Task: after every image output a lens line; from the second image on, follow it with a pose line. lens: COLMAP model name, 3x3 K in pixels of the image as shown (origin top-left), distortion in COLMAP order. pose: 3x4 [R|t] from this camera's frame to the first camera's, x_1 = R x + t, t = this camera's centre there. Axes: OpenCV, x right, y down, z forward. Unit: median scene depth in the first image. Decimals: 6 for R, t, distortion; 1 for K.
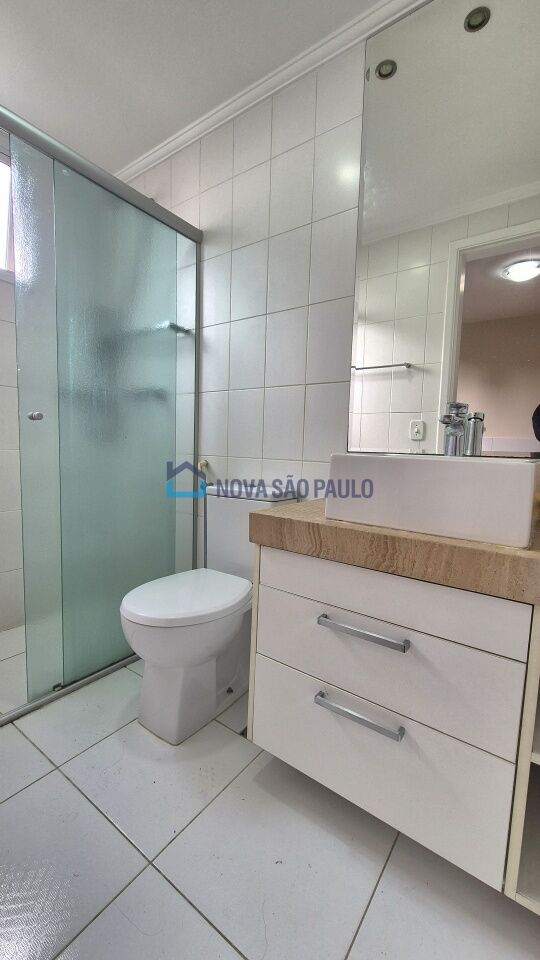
lens RADIAL K [[395.0, 0, 269.7], [0, 395.0, 484.1], [0, 0, 1]] dist [-0.003475, -0.000567]
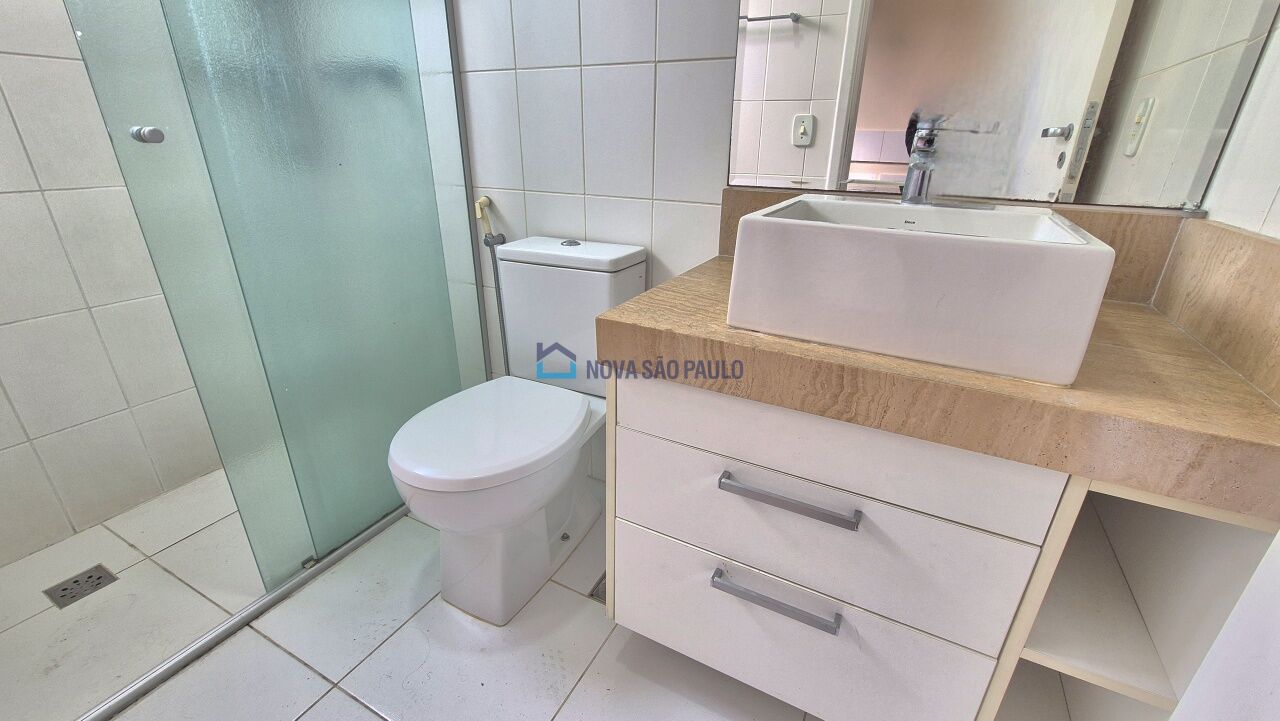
lens RADIAL K [[526.2, 0, 643.0], [0, 526.2, 356.8], [0, 0, 1]] dist [-0.002317, -0.000109]
pose [[0.988099, -0.072790, 0.135508, -0.073719], [0.029245, 0.953778, 0.299086, -0.084330], [-0.151015, -0.291563, 0.944556, 0.180701]]
